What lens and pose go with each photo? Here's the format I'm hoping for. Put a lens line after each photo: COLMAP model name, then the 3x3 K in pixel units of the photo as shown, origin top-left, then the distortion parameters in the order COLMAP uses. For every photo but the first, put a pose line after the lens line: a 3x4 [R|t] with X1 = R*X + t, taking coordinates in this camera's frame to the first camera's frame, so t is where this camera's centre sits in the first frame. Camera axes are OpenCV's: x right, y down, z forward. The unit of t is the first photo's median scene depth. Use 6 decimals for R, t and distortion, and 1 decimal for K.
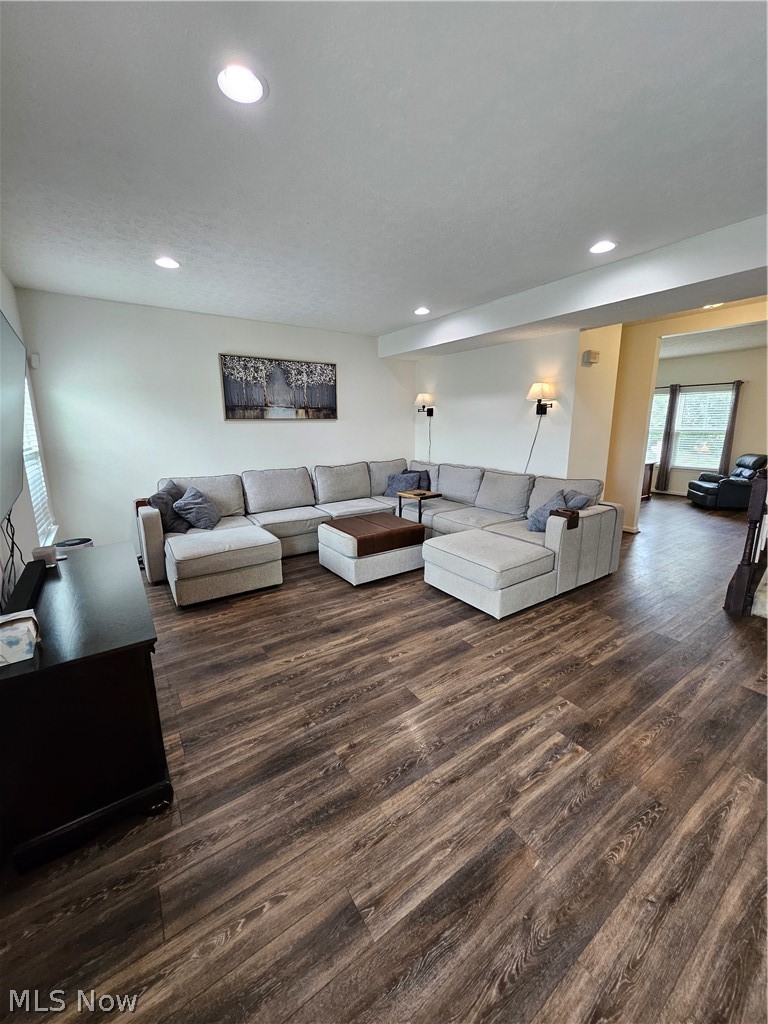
lens RADIAL K [[401.9, 0, 384.5], [0, 401.9, 510.2], [0, 0, 1]] dist [0.000666, -0.000084]
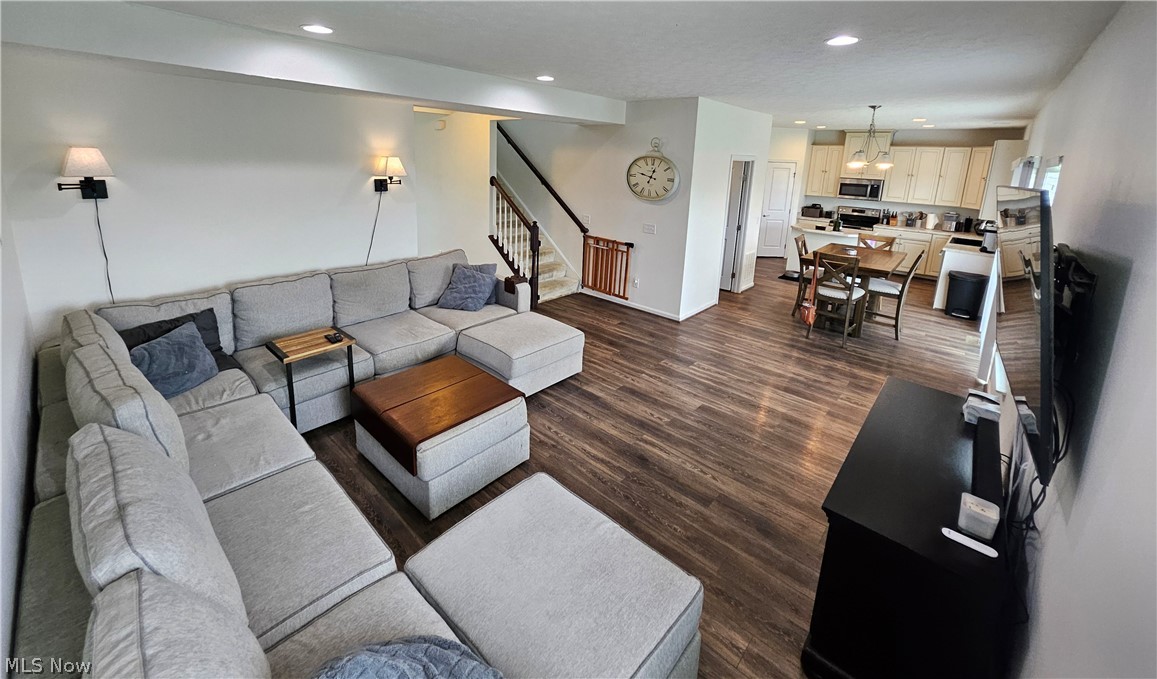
lens RADIAL K [[460.8, 0, 562.8], [0, 460.8, 250.6], [0, 0, 1]] dist [-0.001580, -0.000072]
pose [[-0.229938, -0.198593, 0.952727, -1.078407], [0.172443, 0.955154, 0.240718, -0.474679], [-0.957806, 0.219641, -0.185380, 1.386441]]
